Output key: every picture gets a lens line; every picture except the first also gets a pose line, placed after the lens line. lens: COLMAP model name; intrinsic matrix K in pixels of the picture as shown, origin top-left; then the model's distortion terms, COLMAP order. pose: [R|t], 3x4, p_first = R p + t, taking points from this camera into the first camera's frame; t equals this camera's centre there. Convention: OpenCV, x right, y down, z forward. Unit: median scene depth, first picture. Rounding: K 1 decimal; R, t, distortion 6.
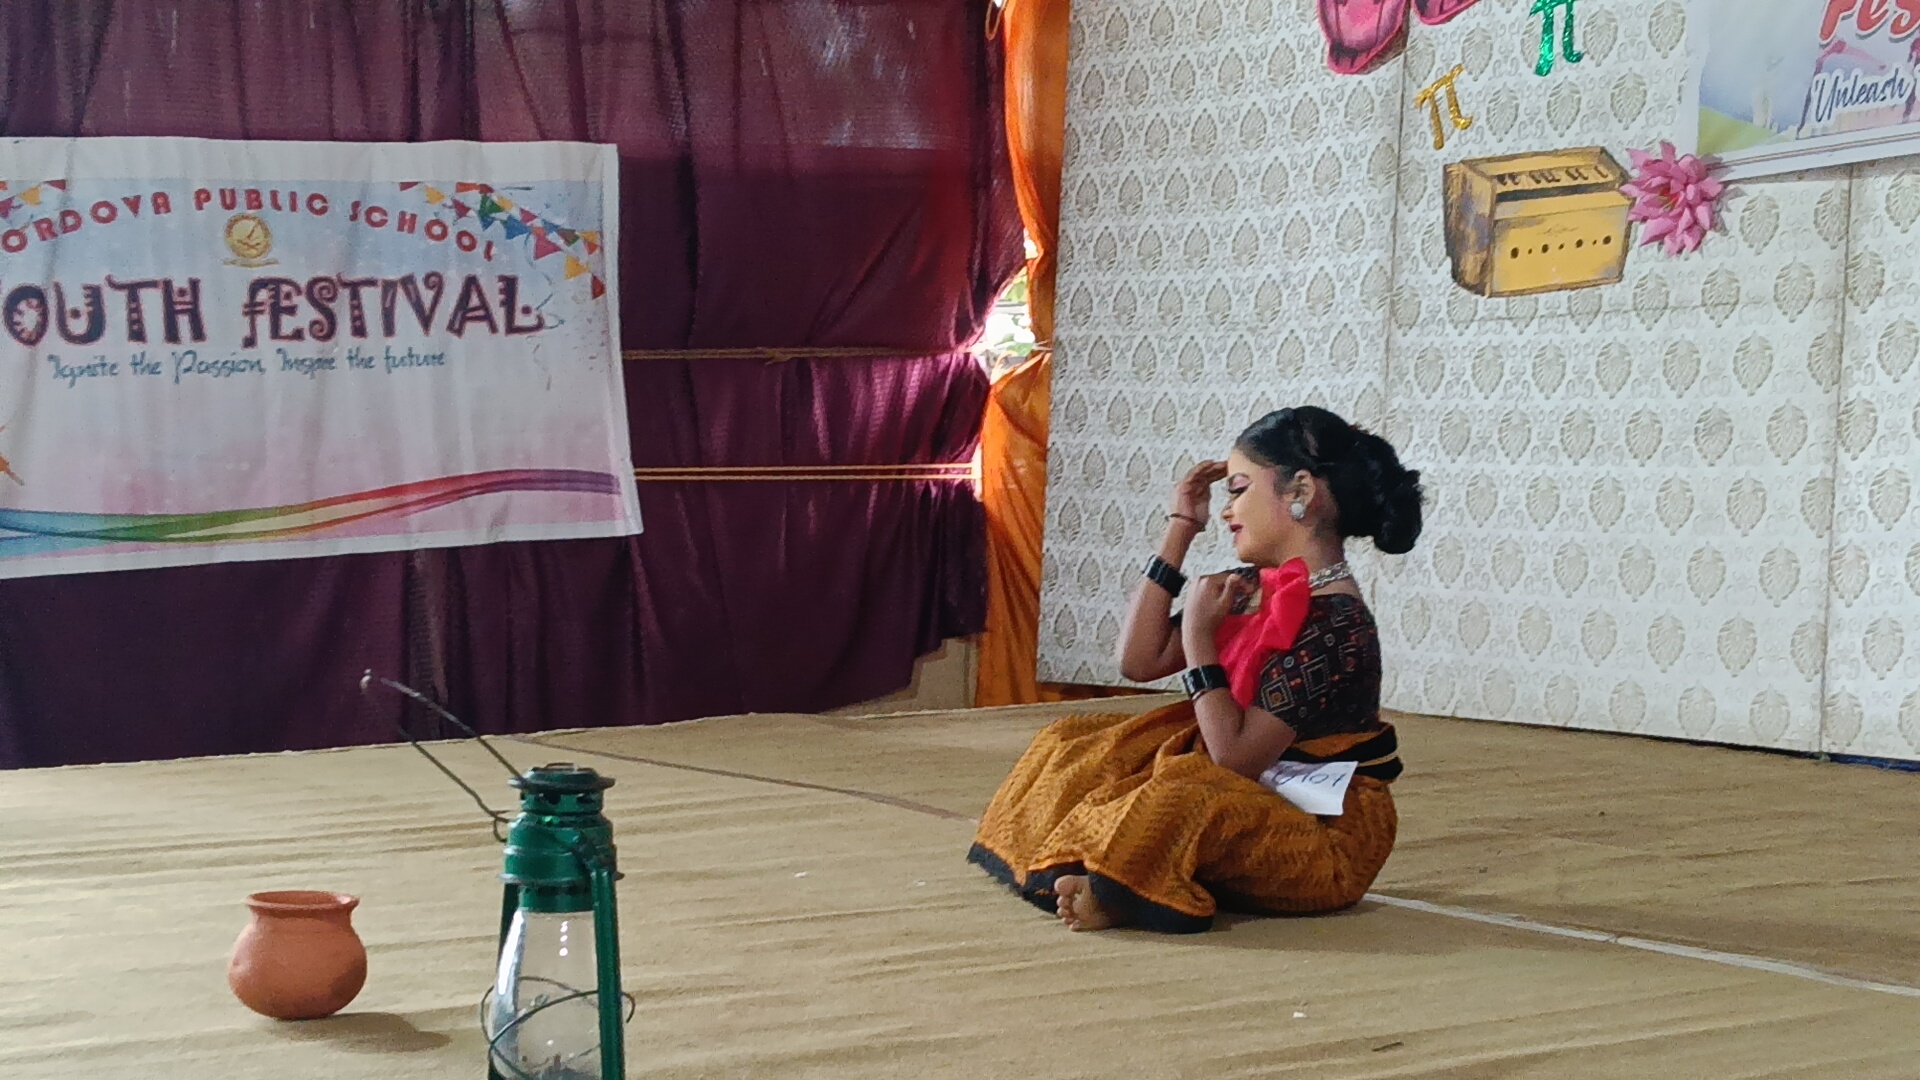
lens RADIAL K [[3042.0, 0, 948.7], [0, 3042.0, 534.8], [0, 0, 1]] dist [0.140047, 0.000000]
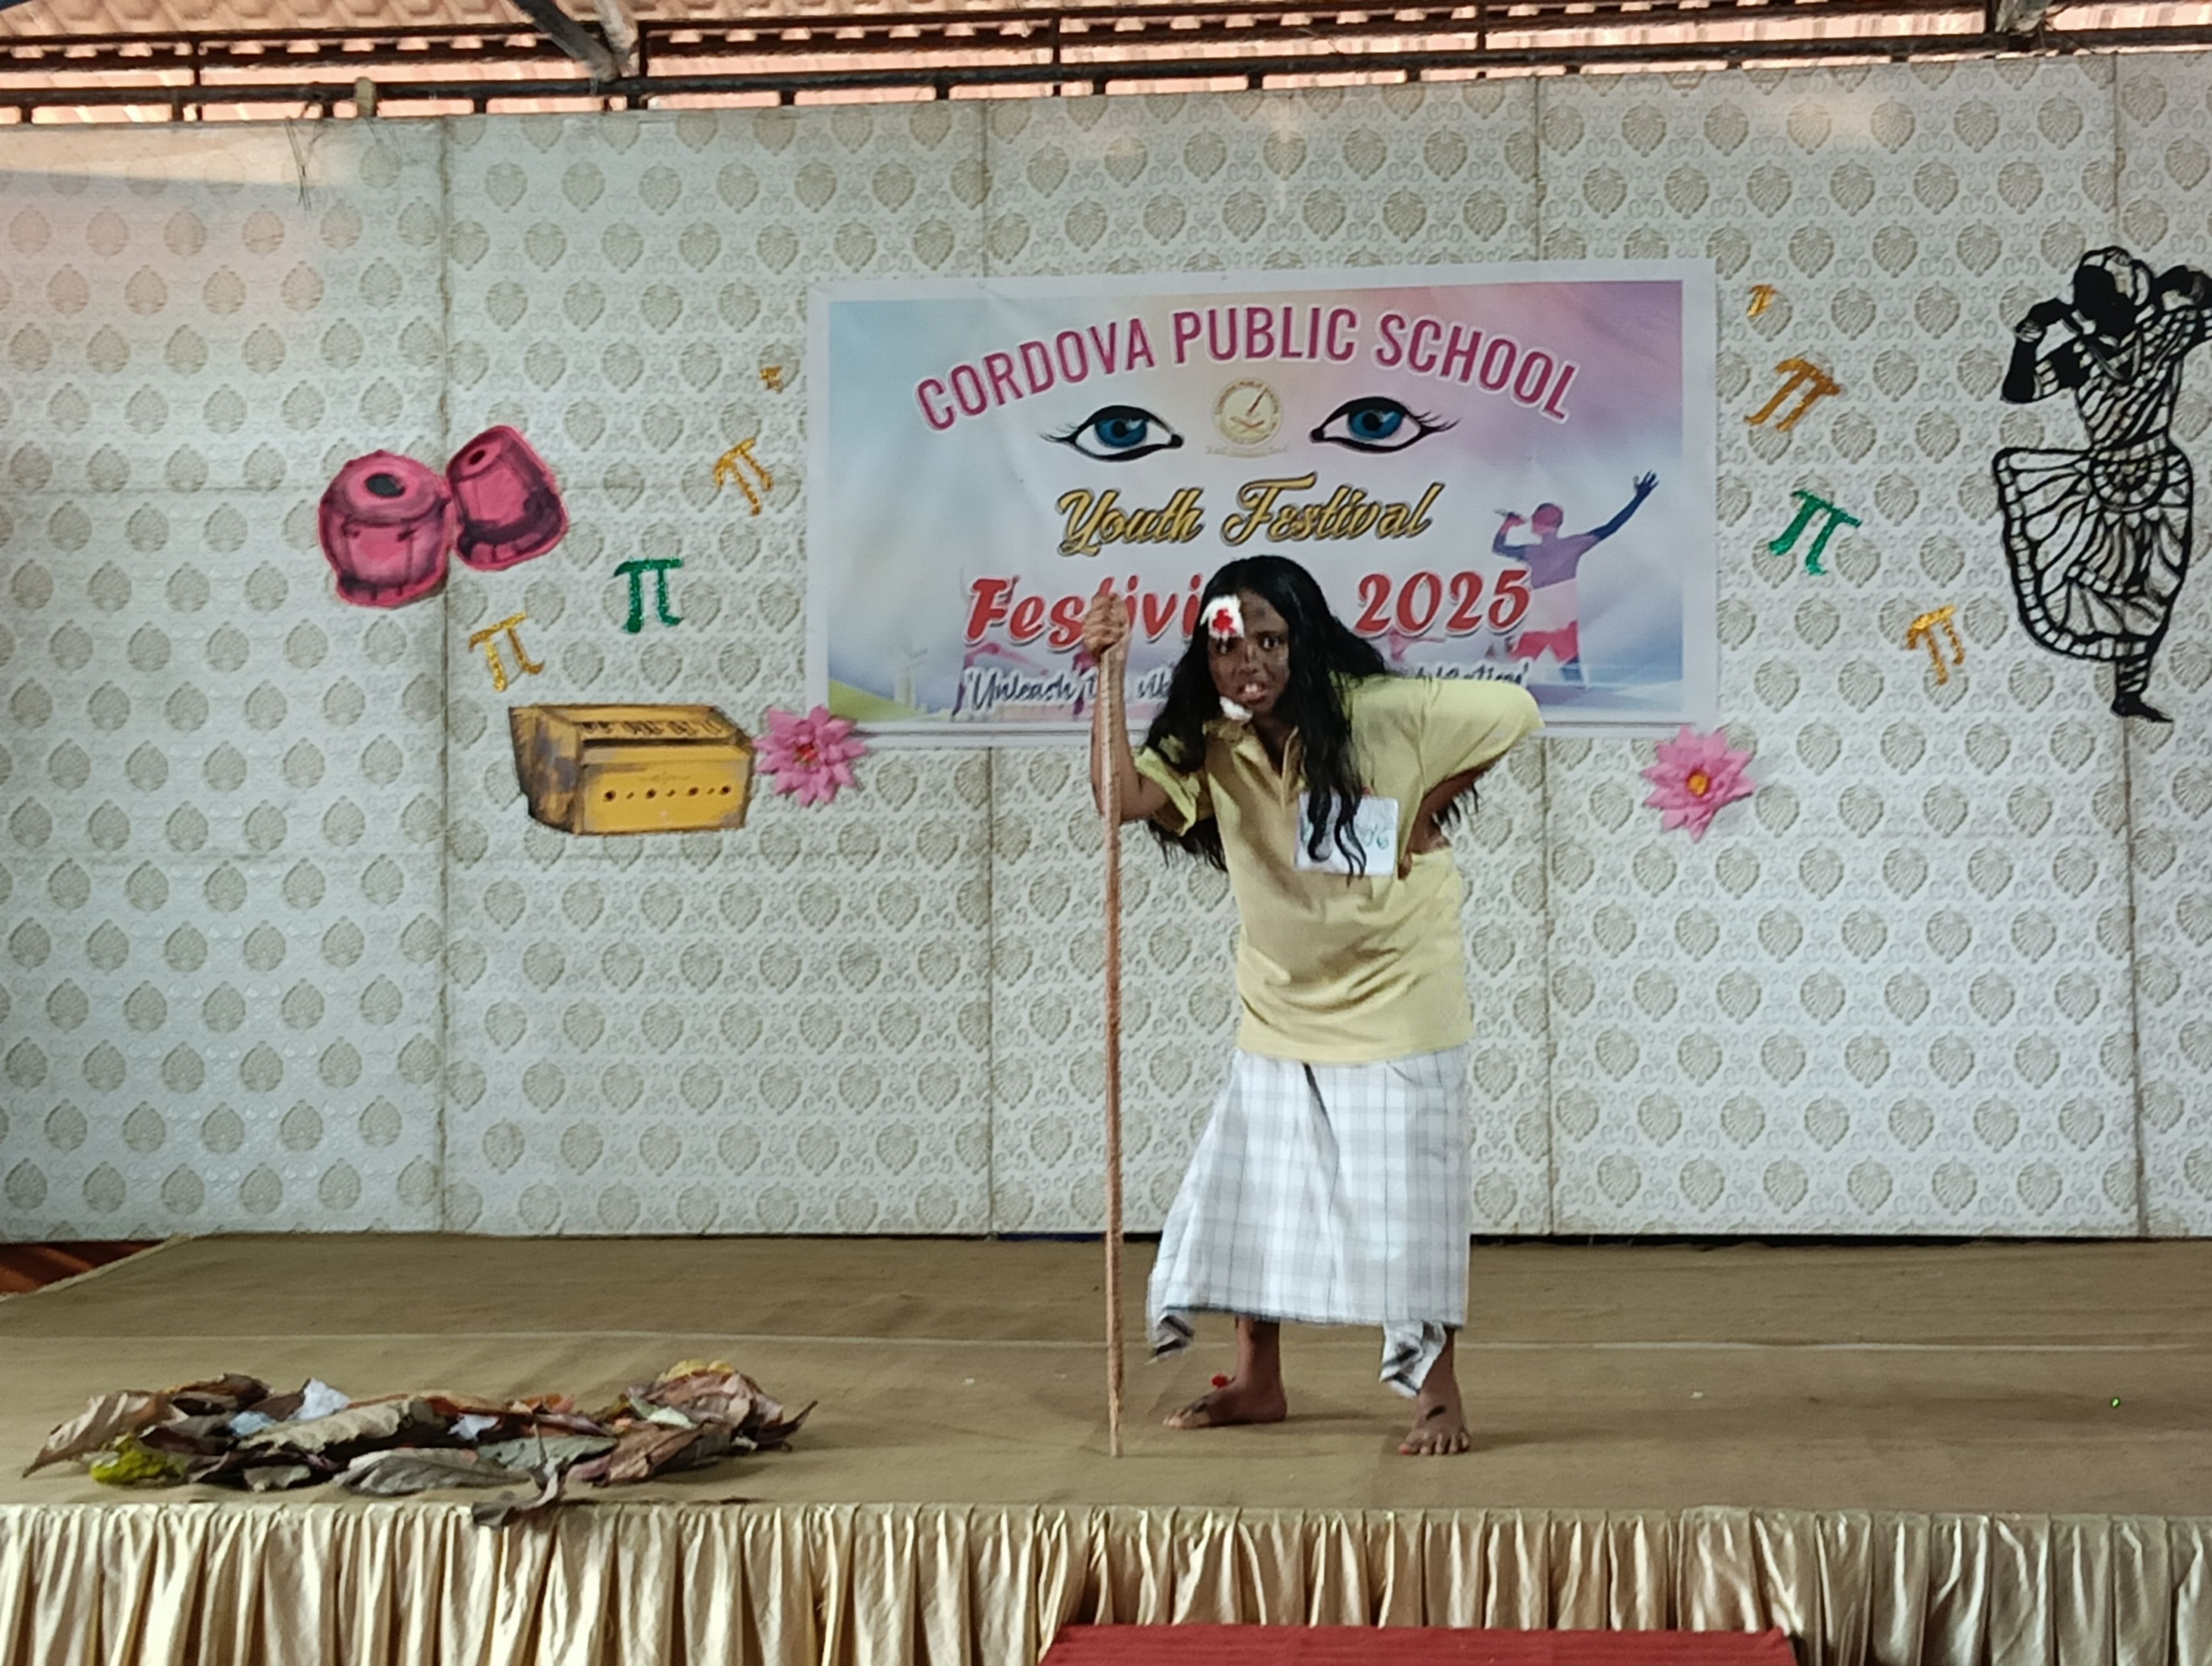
lens RADIAL K [[4218.6, 0, 1096.6], [0, 4218.6, 845.7], [0, 0, 1]] dist [0.103878, 0.000000]
pose [[0.640077, -0.009784, 0.768249, -0.833594], [0.029583, 0.999491, -0.011919, -0.051615], [-0.767741, 0.030356, 0.640040, -0.075902]]
